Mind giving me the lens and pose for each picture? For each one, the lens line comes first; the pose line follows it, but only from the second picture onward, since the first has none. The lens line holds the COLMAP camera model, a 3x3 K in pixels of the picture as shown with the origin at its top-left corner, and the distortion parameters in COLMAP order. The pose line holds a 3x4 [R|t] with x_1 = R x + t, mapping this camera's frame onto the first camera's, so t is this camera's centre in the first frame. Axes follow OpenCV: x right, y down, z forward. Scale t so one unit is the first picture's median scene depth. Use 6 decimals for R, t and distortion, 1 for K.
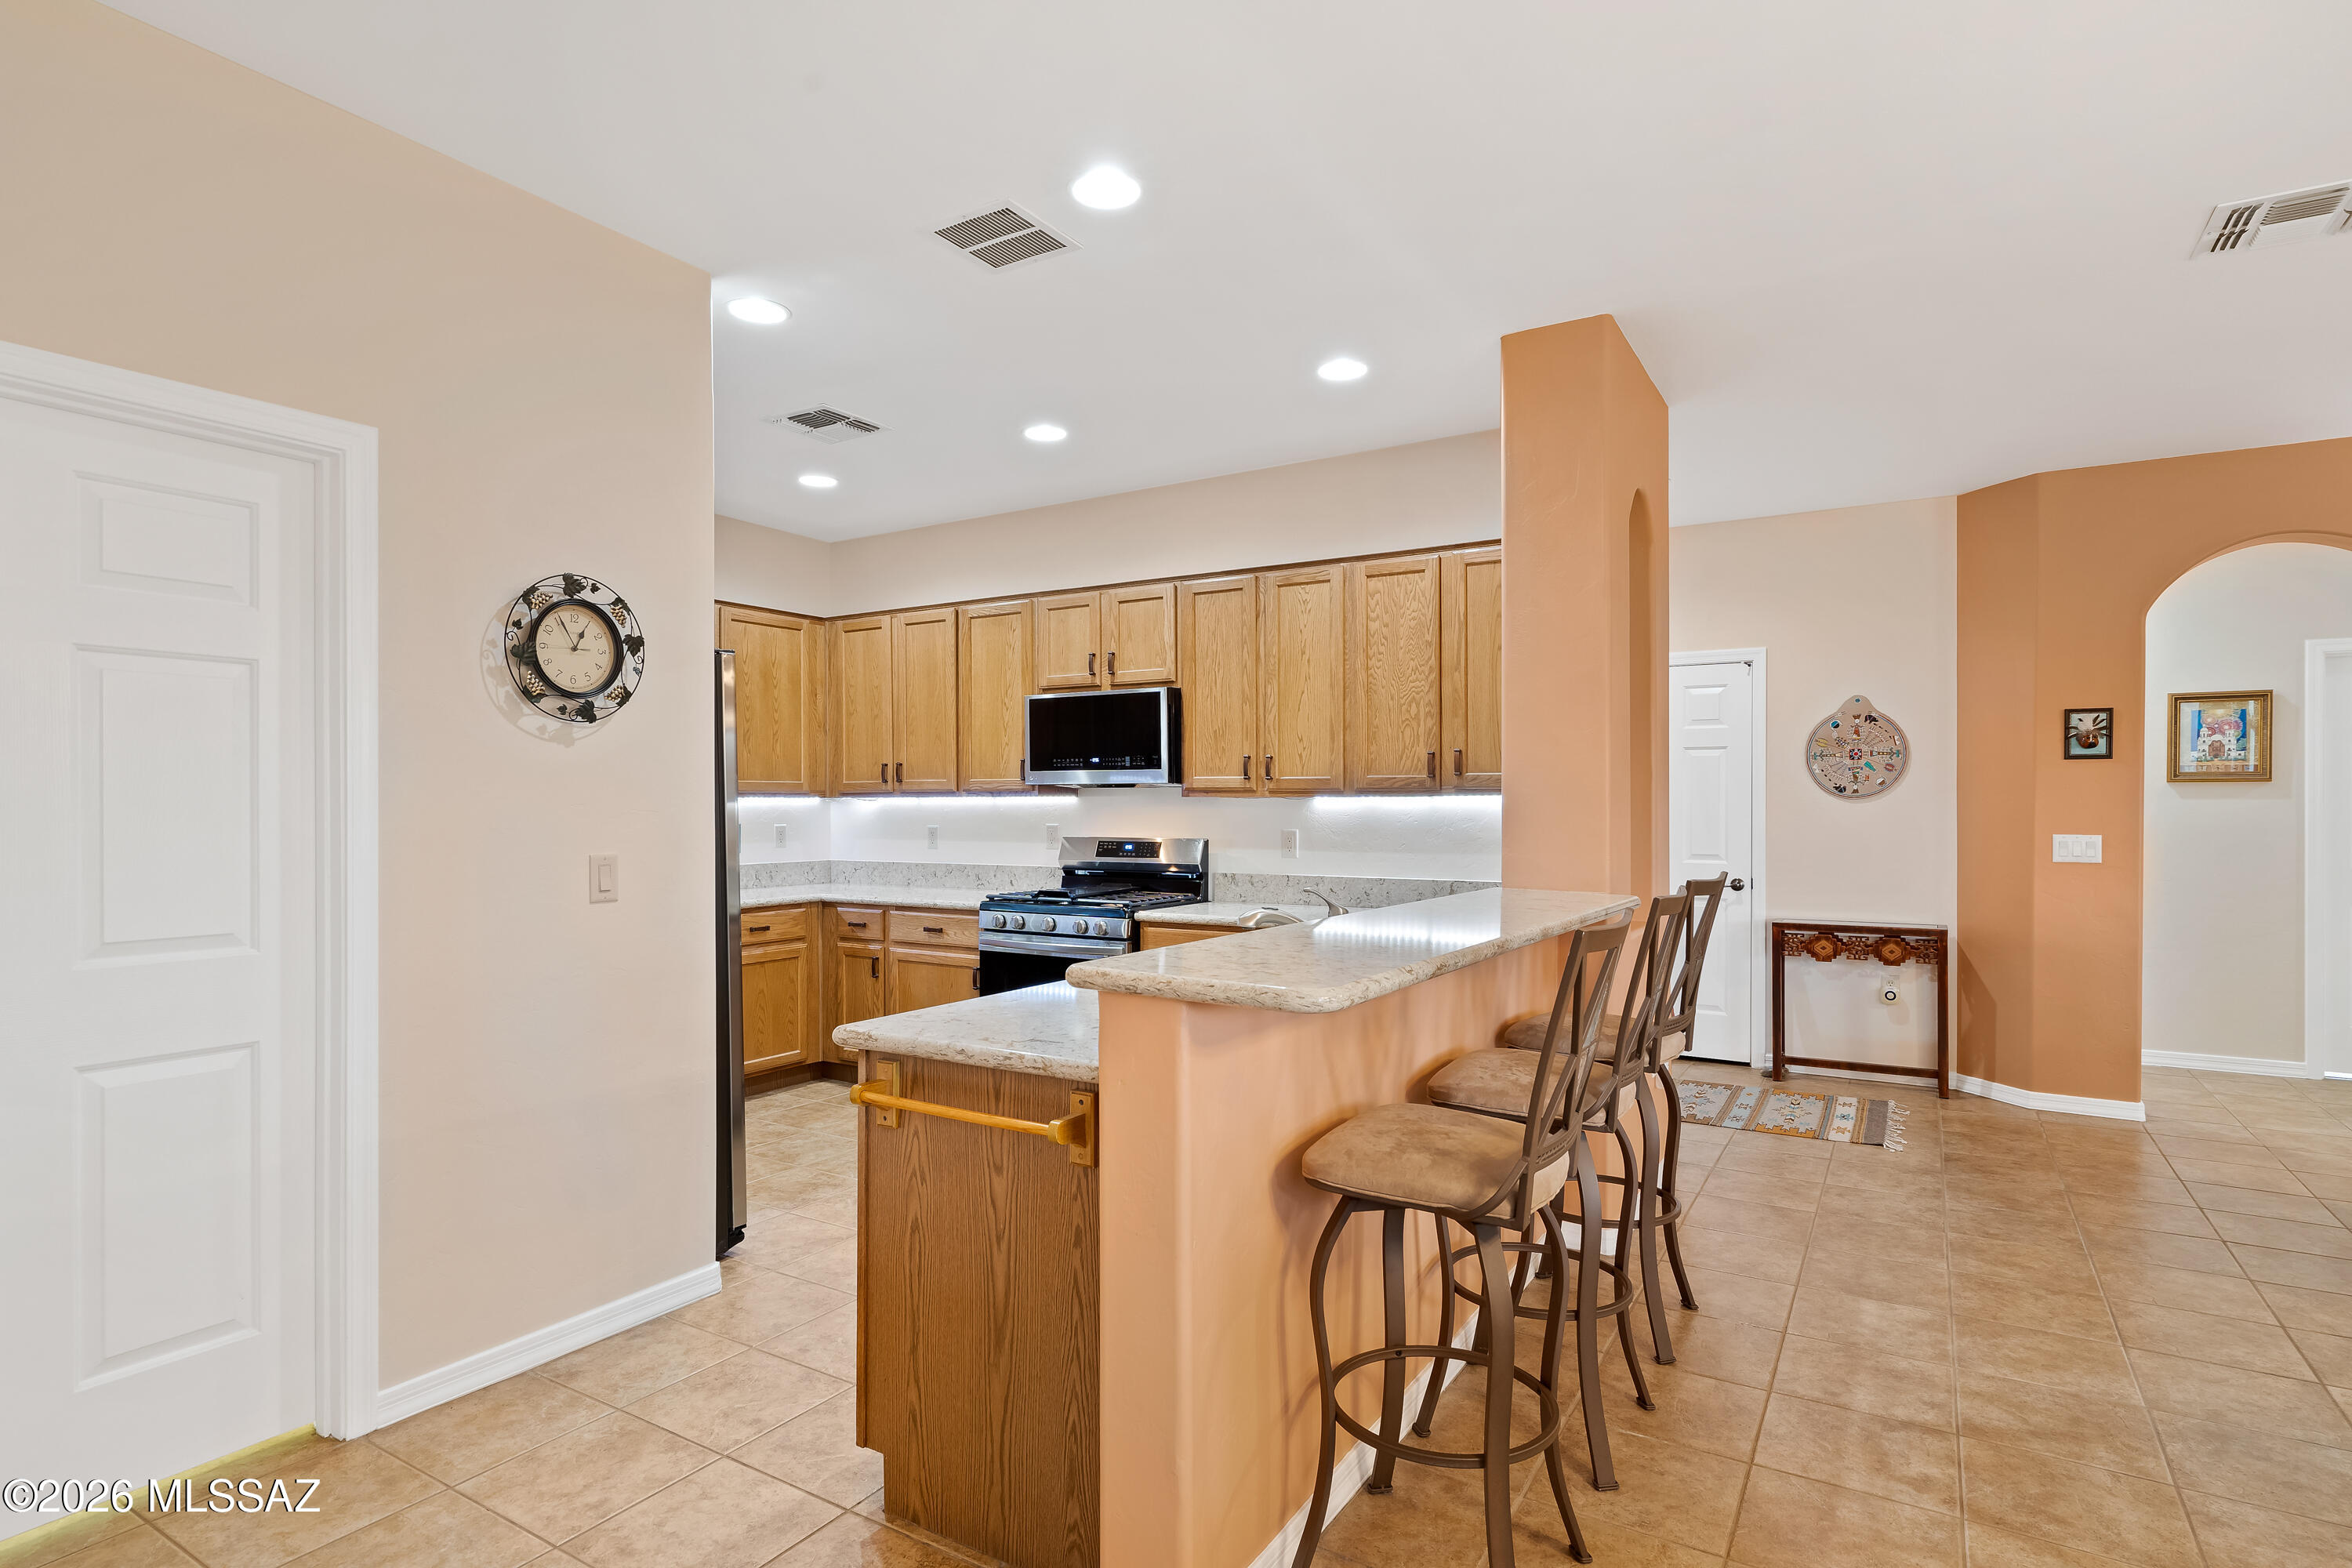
lens RADIAL K [[1207.8, 0, 1176.0], [0, 1207.8, 784.0], [0, 0, 1]] dist [0.000595, 0.000150]
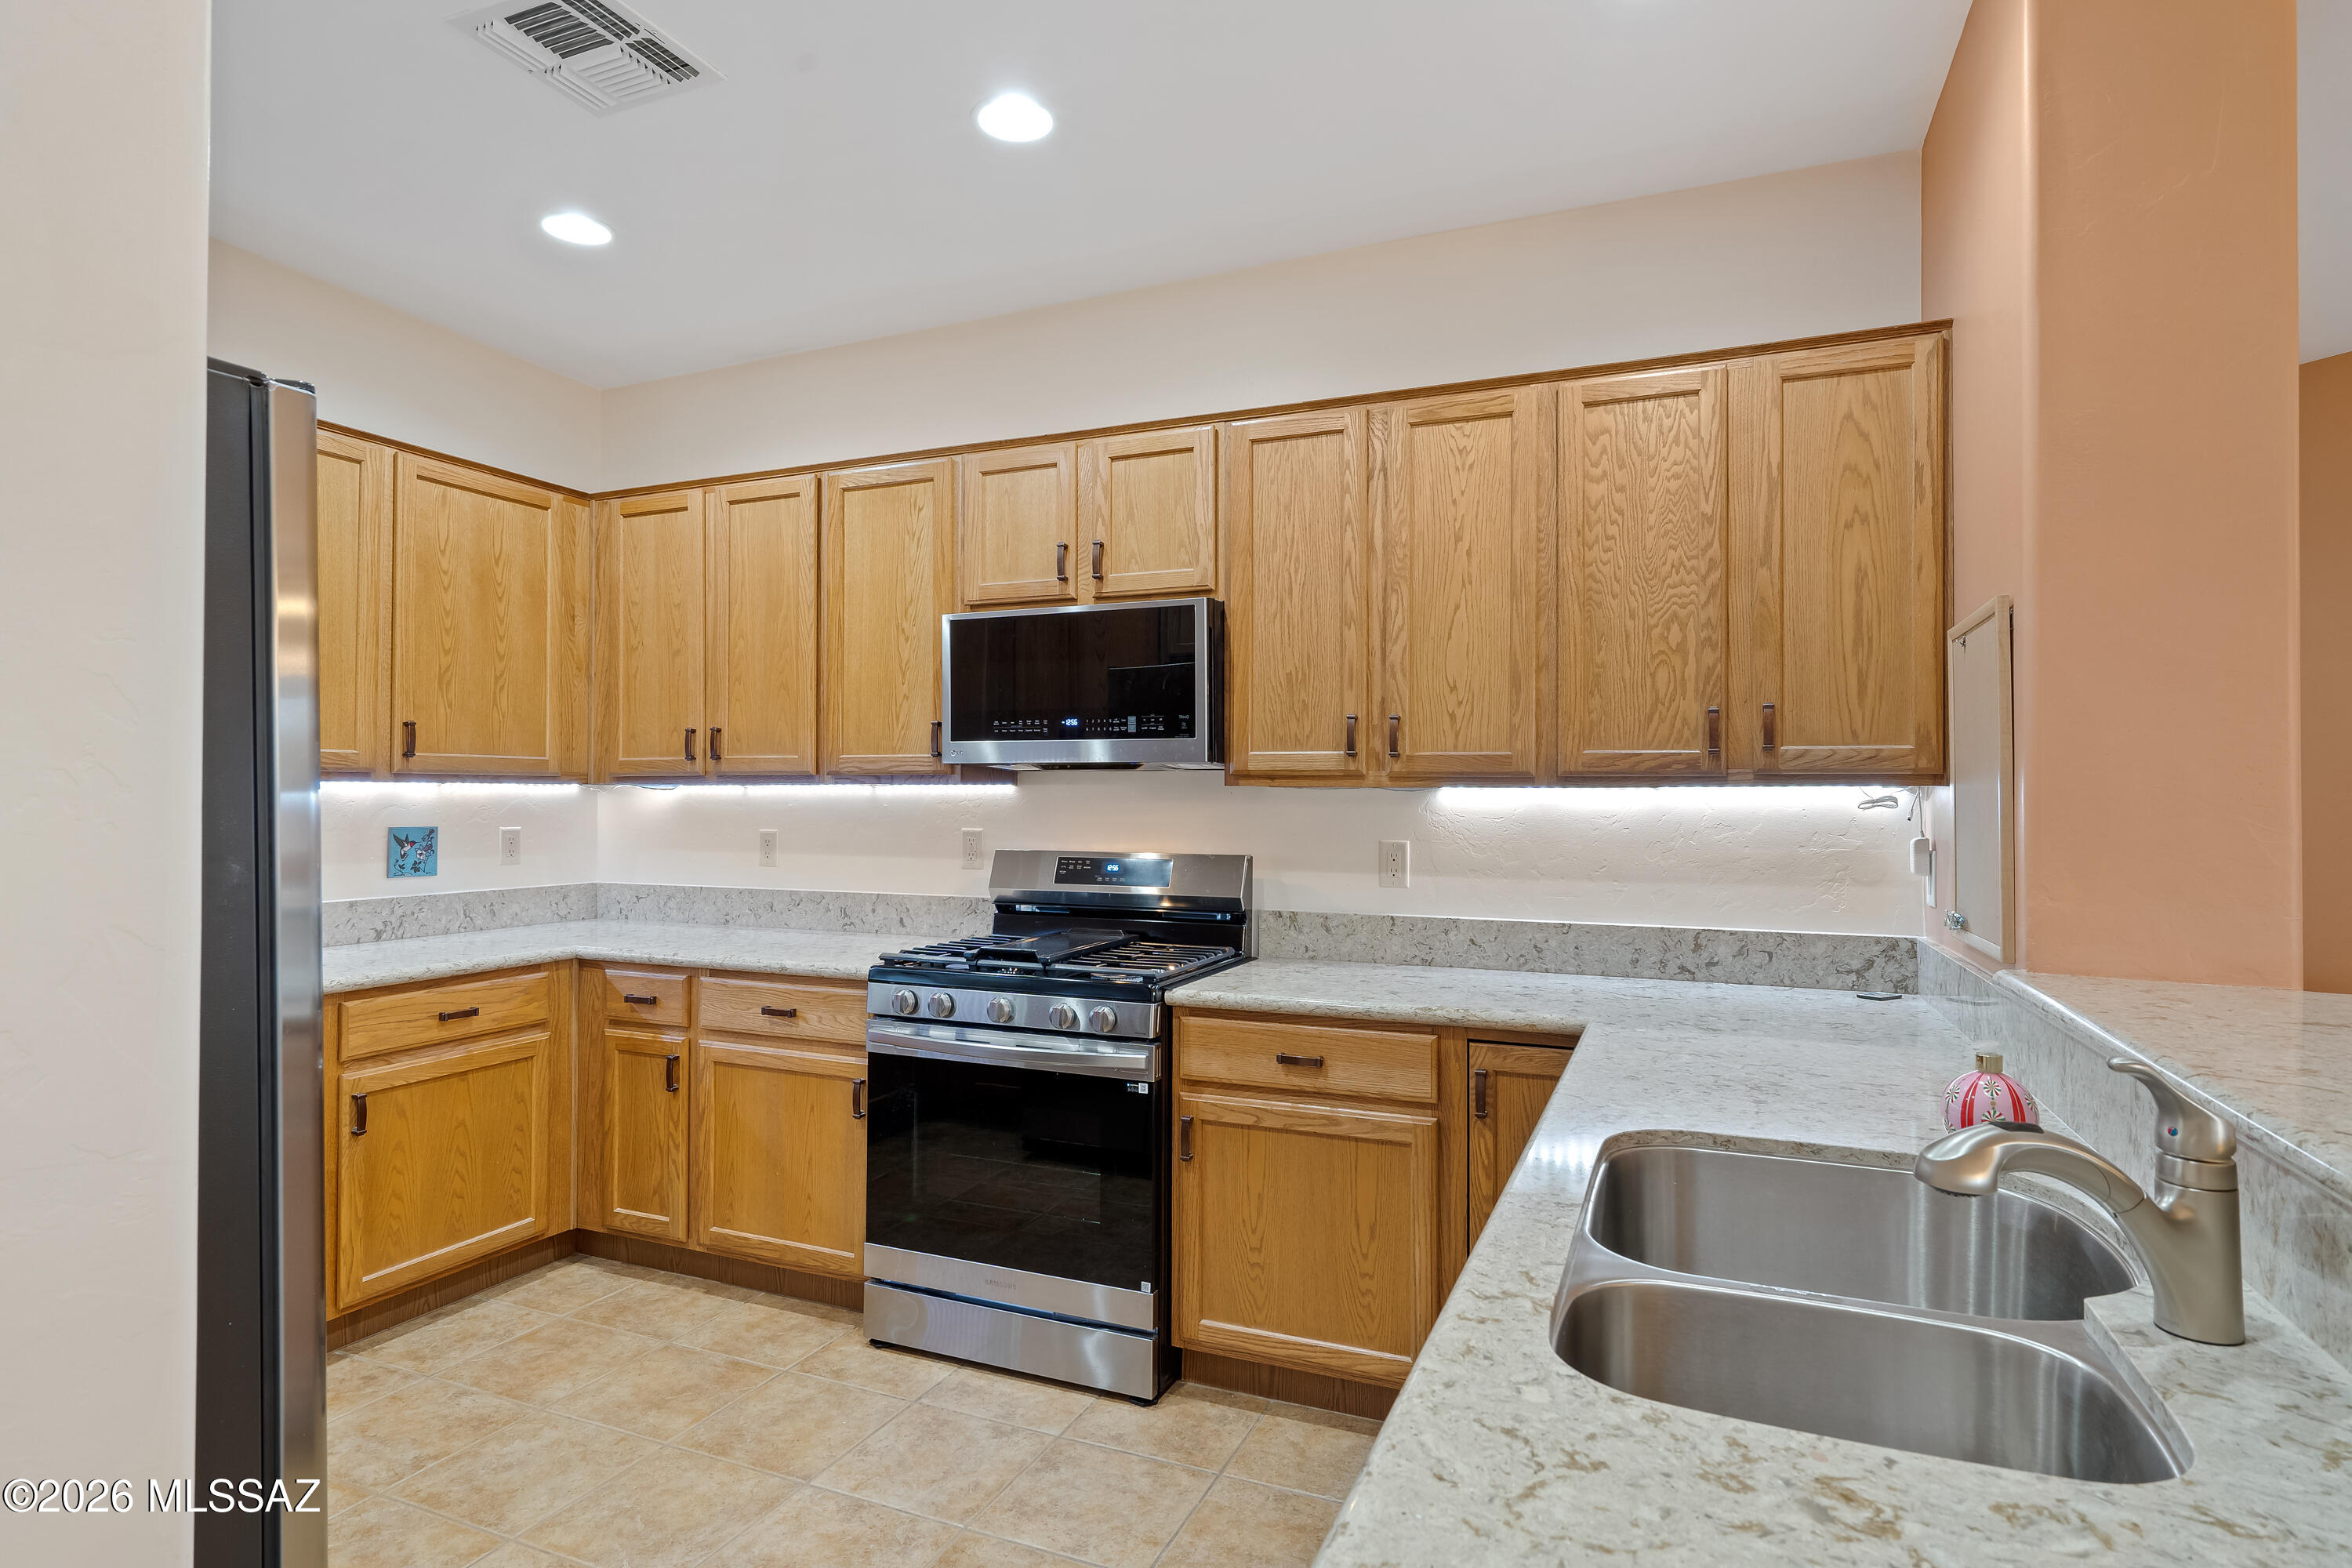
lens RADIAL K [[1207.2, 0, 1173.6], [0, 1207.2, 771.7], [0, 0, 1]] dist [0.000653, 0.000233]
pose [[0.987306, 0.009004, 0.158572, -0.109876], [-0.008154, 0.999949, -0.006013, 0.007272], [-0.158618, 0.004643, 0.987329, 0.407273]]
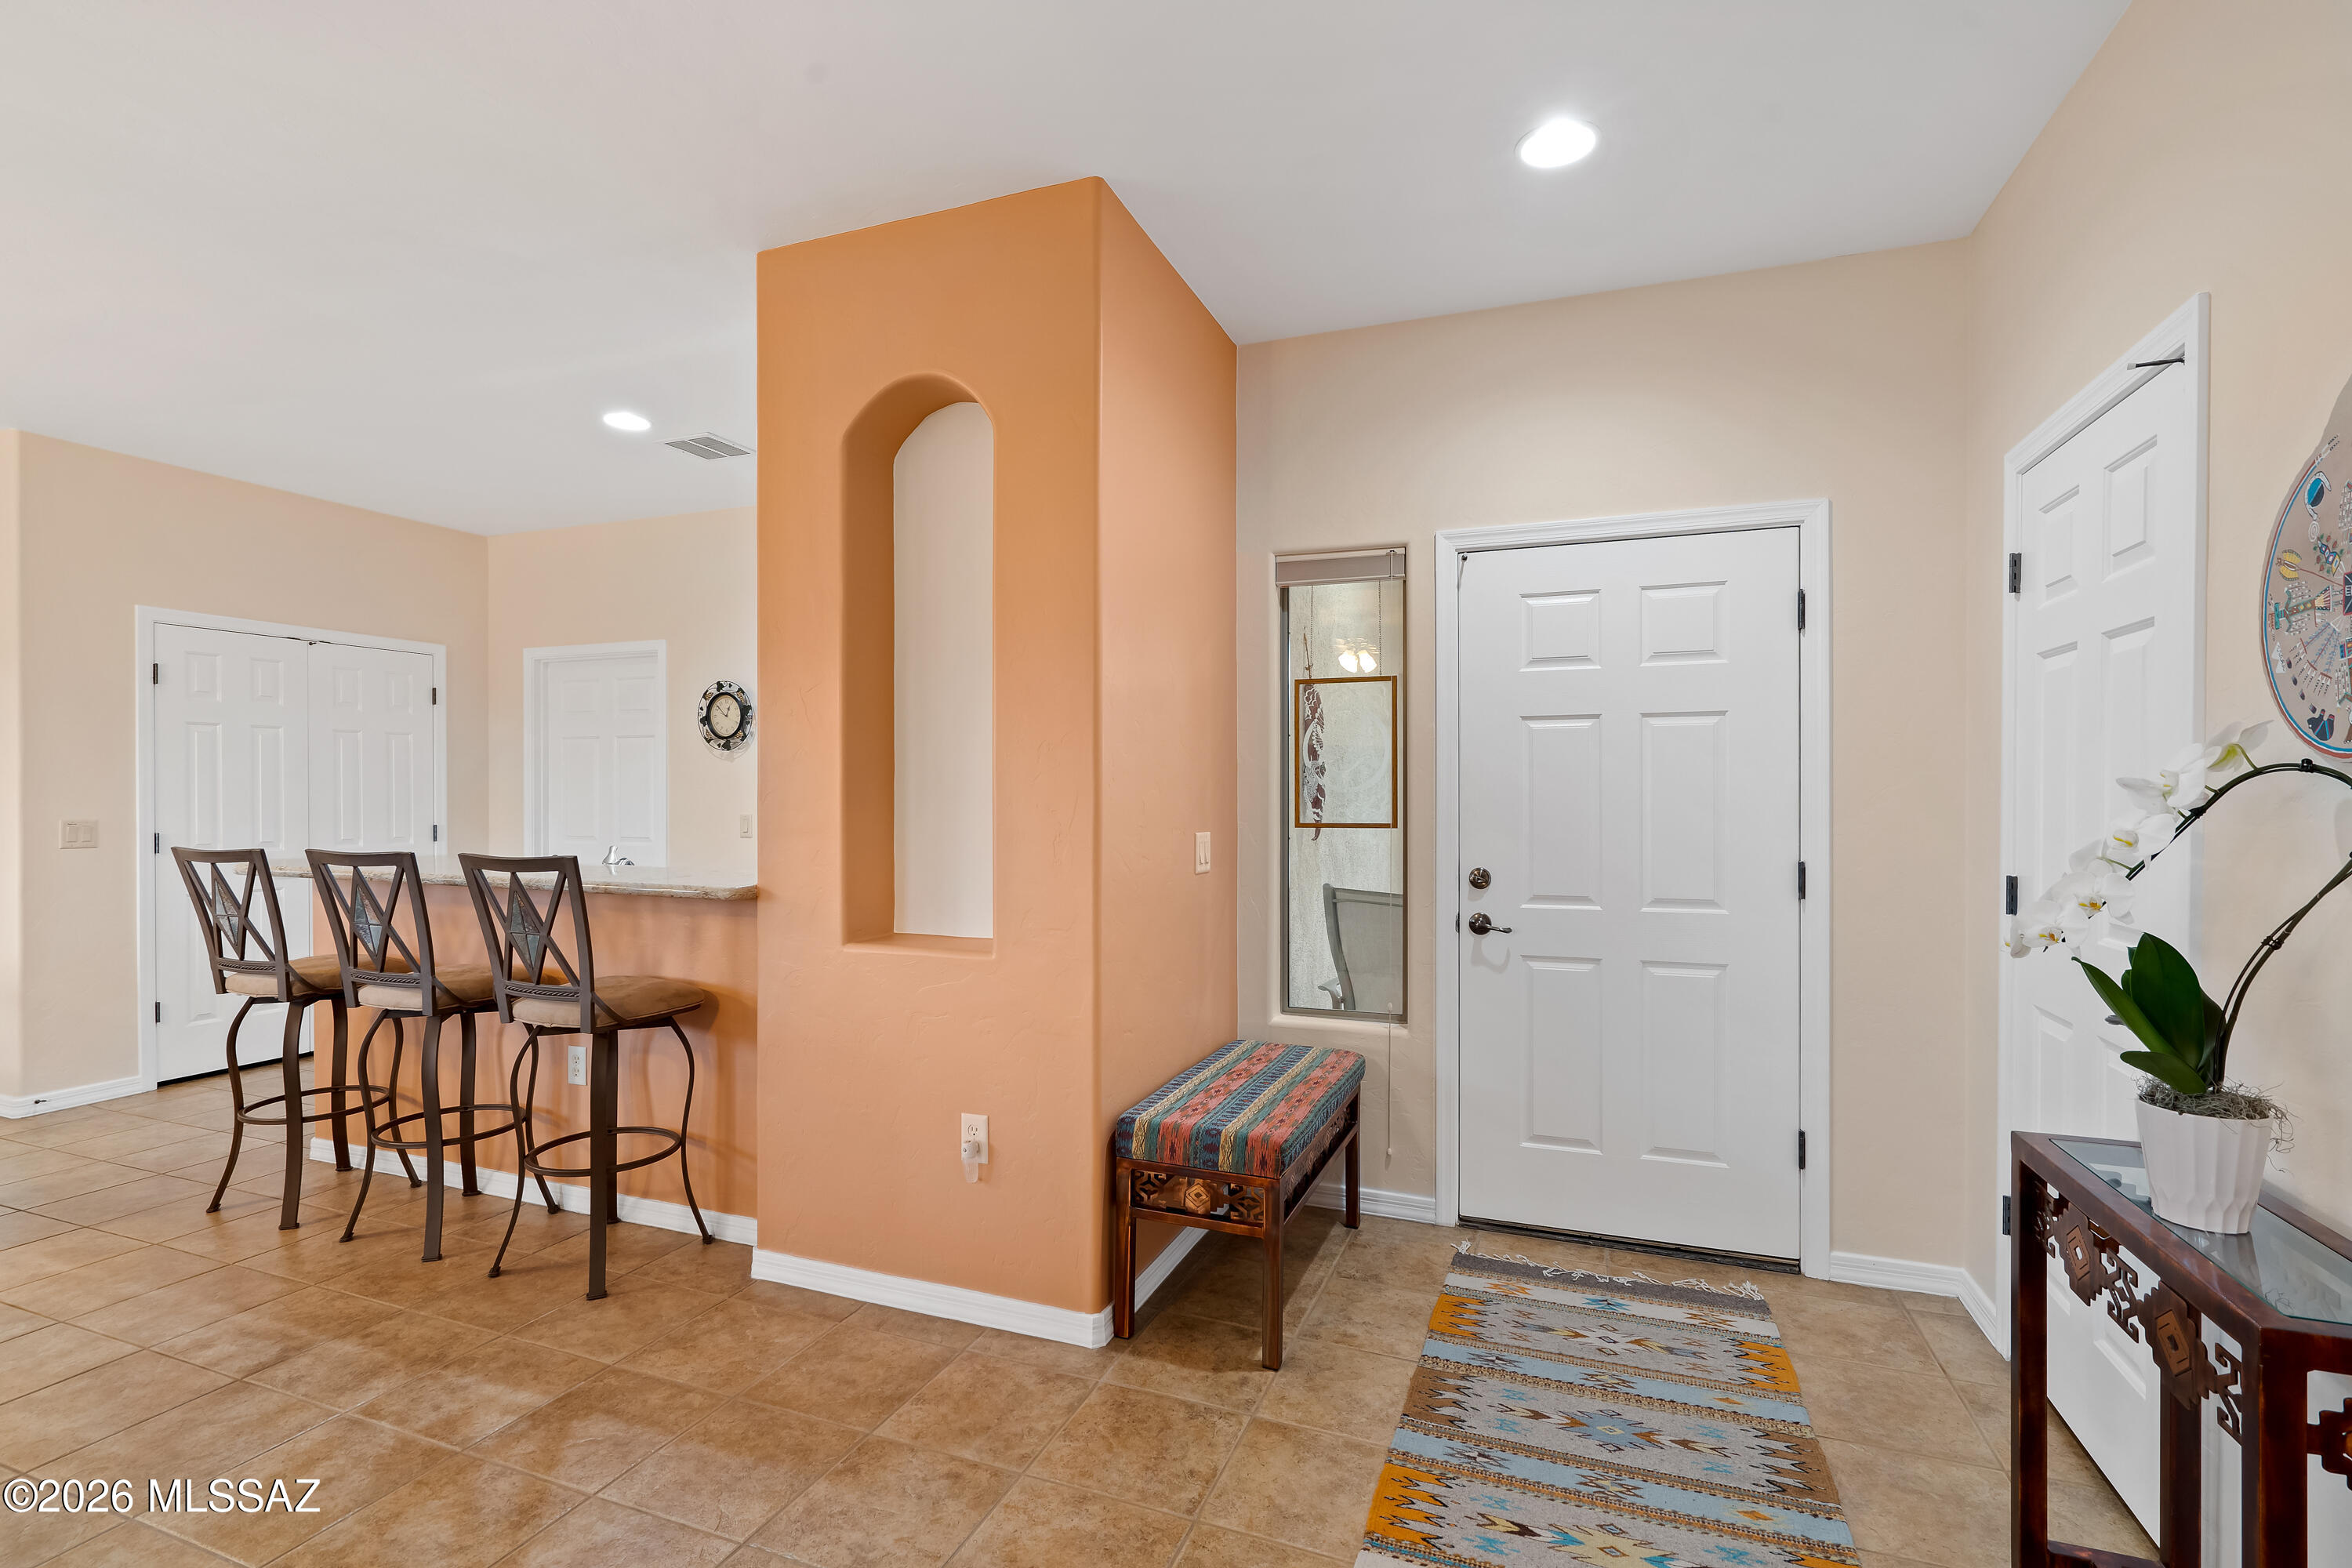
lens RADIAL K [[1065.1, 0, 1182.1], [0, 1065.1, 795.2], [0, 0, 1]] dist [-0.001202, 0.000998]
pose [[0.185205, 0.003708, -0.982693, 0.837468], [0.014524, 0.999873, 0.006510, 0.015621], [0.982593, -0.015478, 0.185127, 0.805088]]
